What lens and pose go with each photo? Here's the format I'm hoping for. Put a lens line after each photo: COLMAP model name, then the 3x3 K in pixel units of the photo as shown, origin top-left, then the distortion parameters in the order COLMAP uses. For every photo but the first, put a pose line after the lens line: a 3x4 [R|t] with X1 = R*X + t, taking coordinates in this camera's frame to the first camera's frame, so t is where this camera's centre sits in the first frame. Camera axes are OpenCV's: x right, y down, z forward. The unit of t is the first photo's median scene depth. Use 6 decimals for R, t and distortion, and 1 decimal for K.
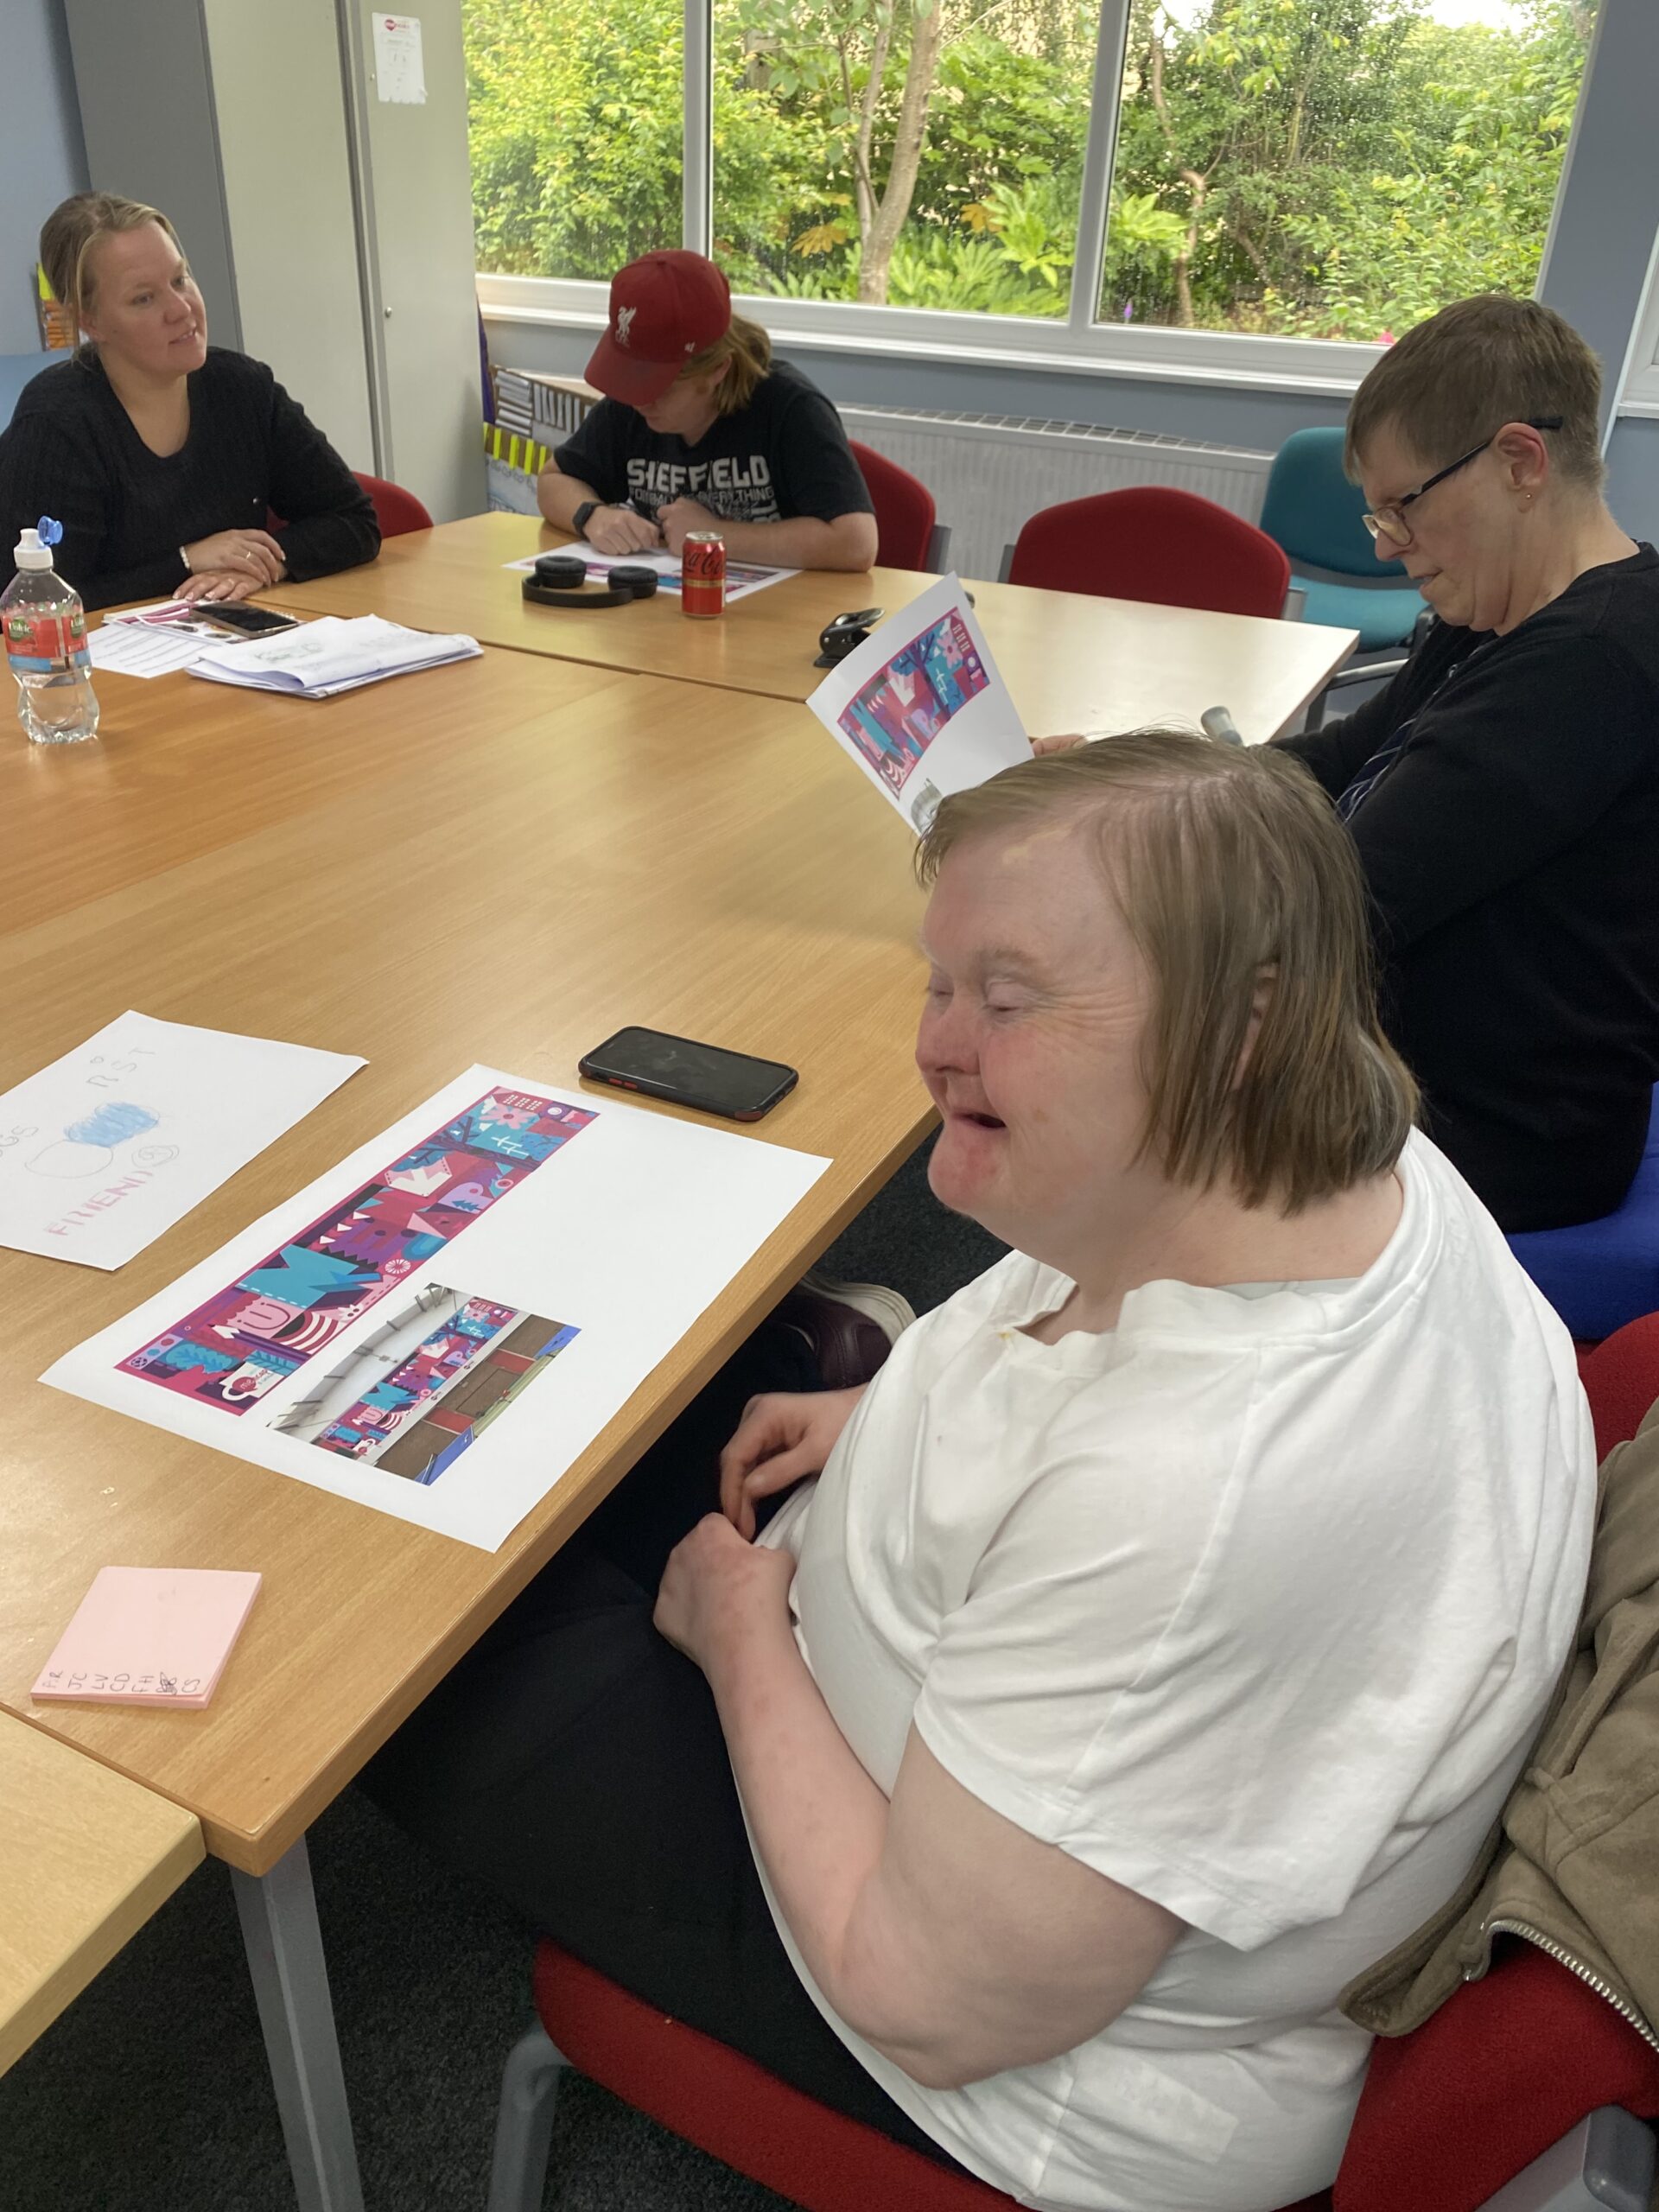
lens RADIAL K [[1659.5, 0, 811.2], [0, 1659.5, 1037.9], [0, 0, 1]] dist [0.035240, -0.027203]
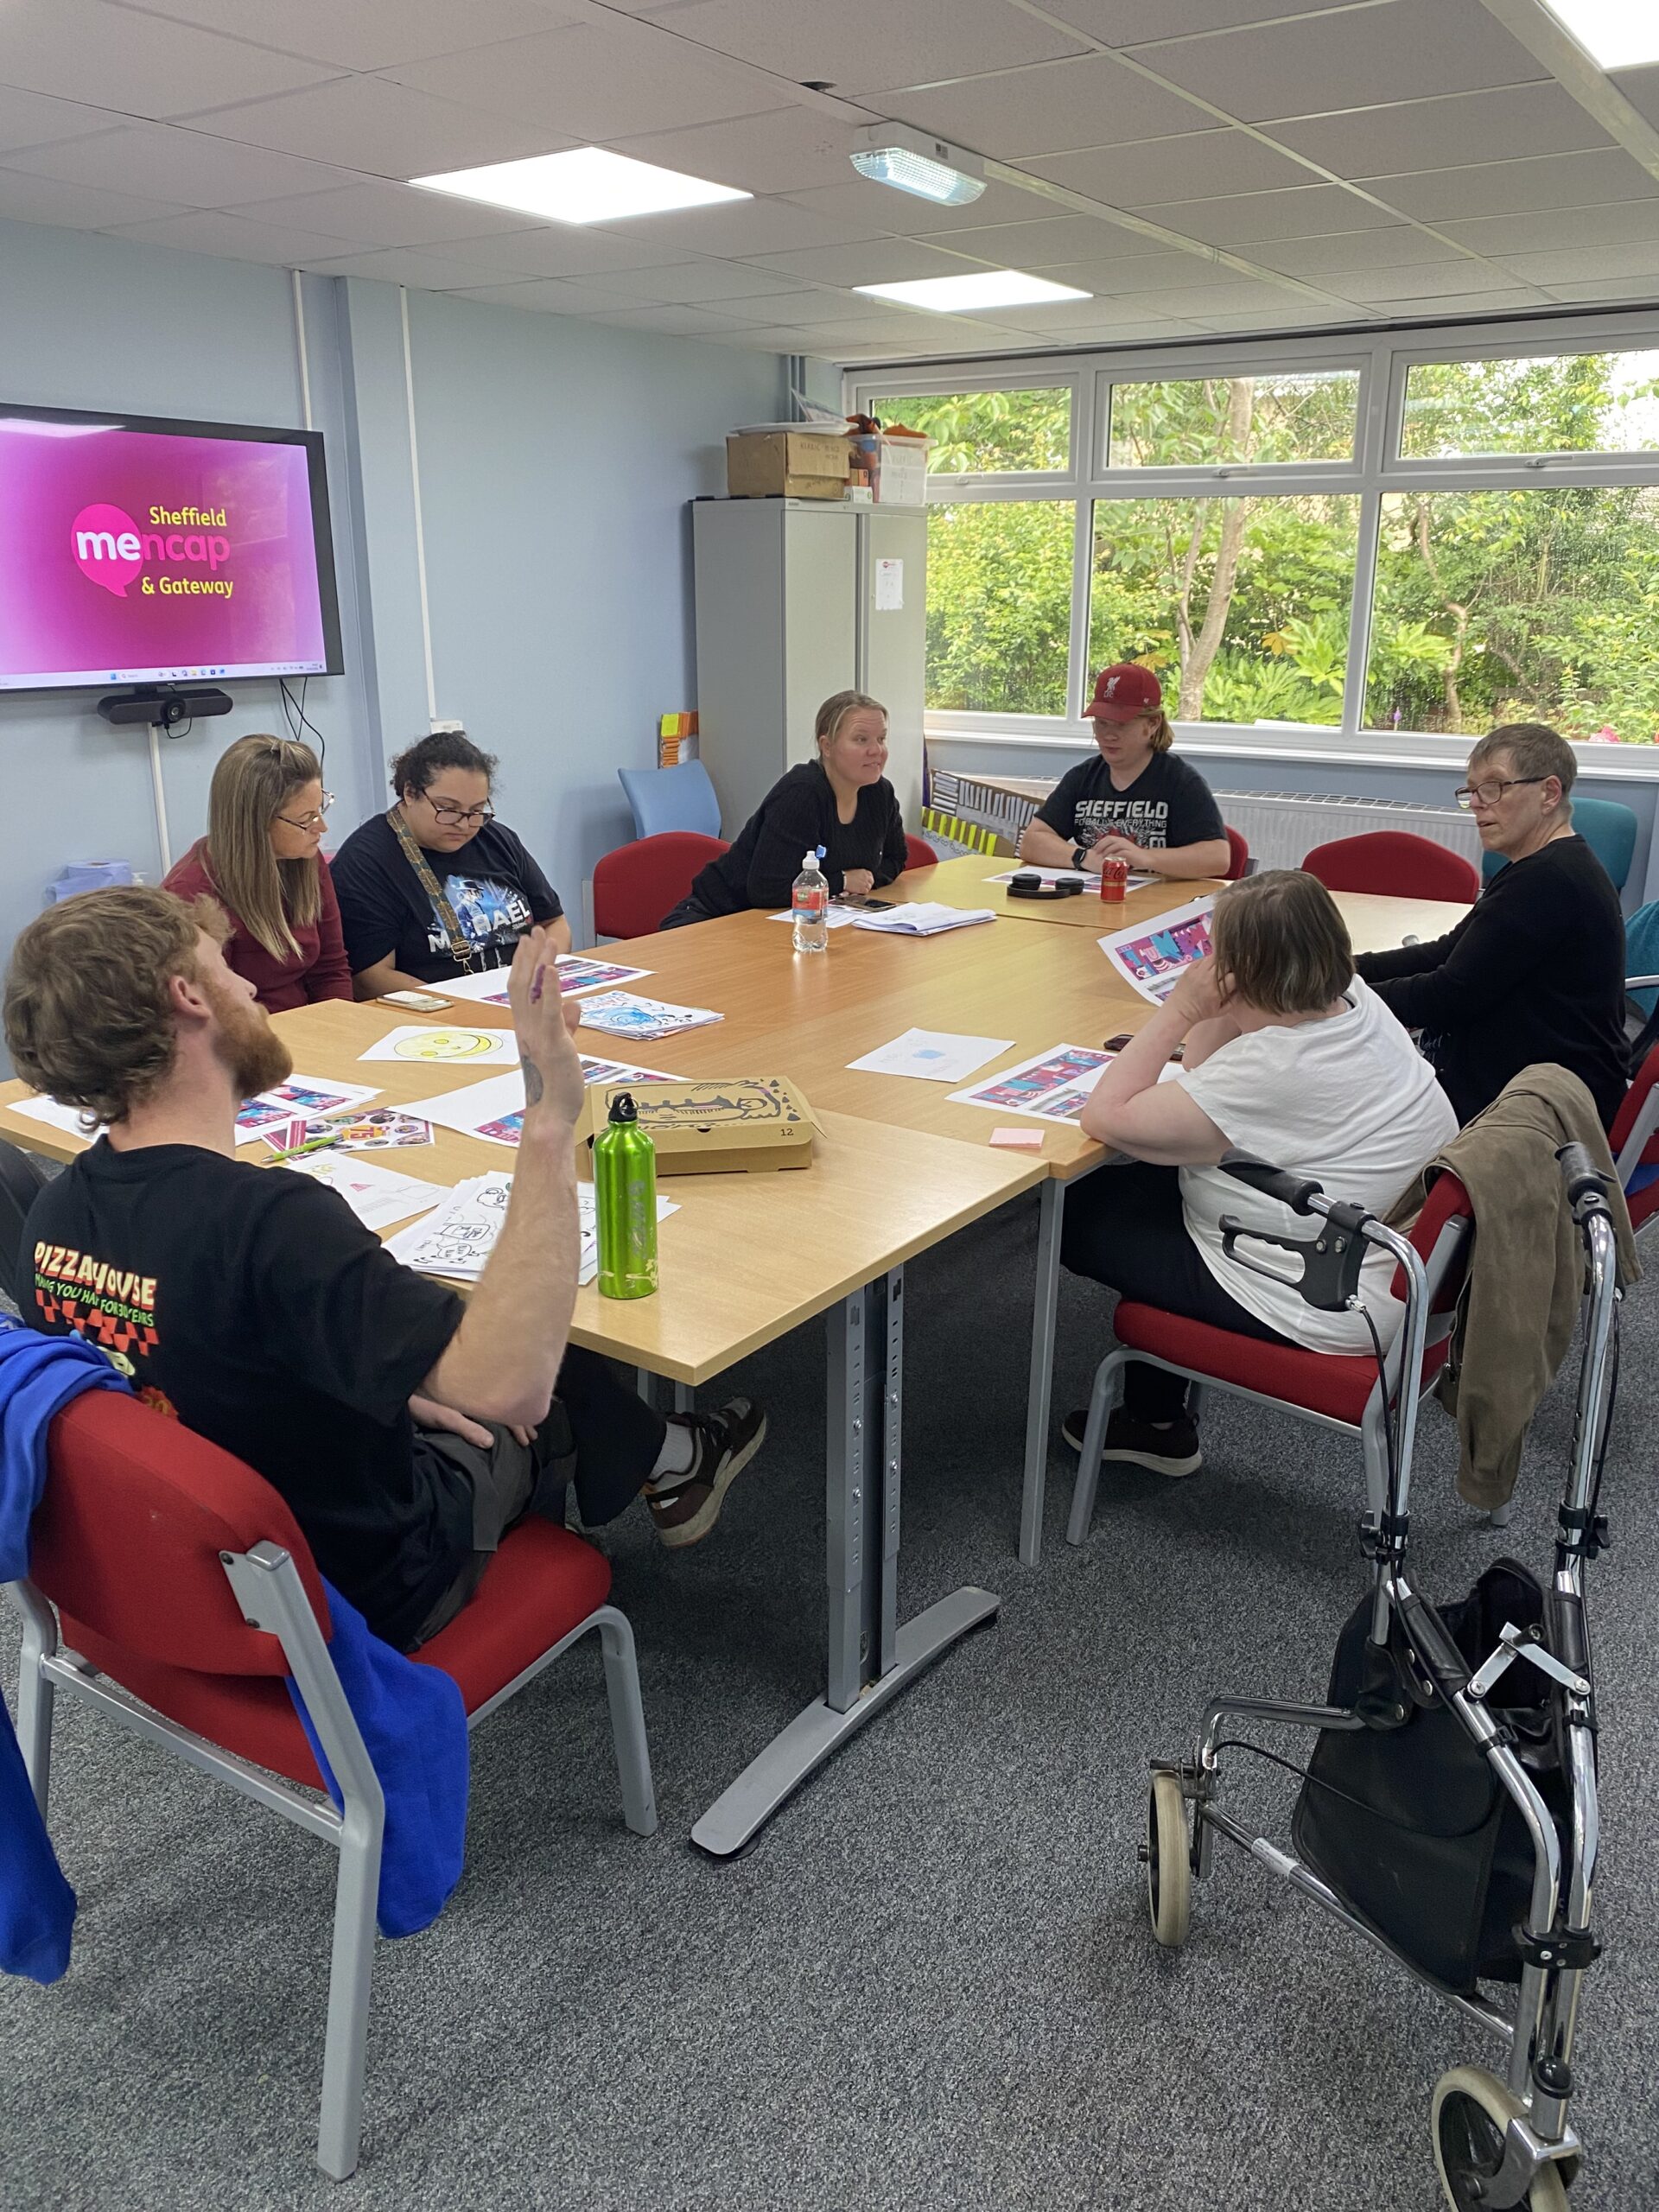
lens RADIAL K [[1659.5, 0, 833.2], [0, 1659.5, 1099.8], [0, 0, 1]] dist [0.035240, -0.027203]
pose [[0.986307, 0.009142, -0.164665, -0.019279], [-0.038818, 0.983278, -0.177926, 0.079547], [0.160285, 0.181881, 0.970169, -0.205592]]
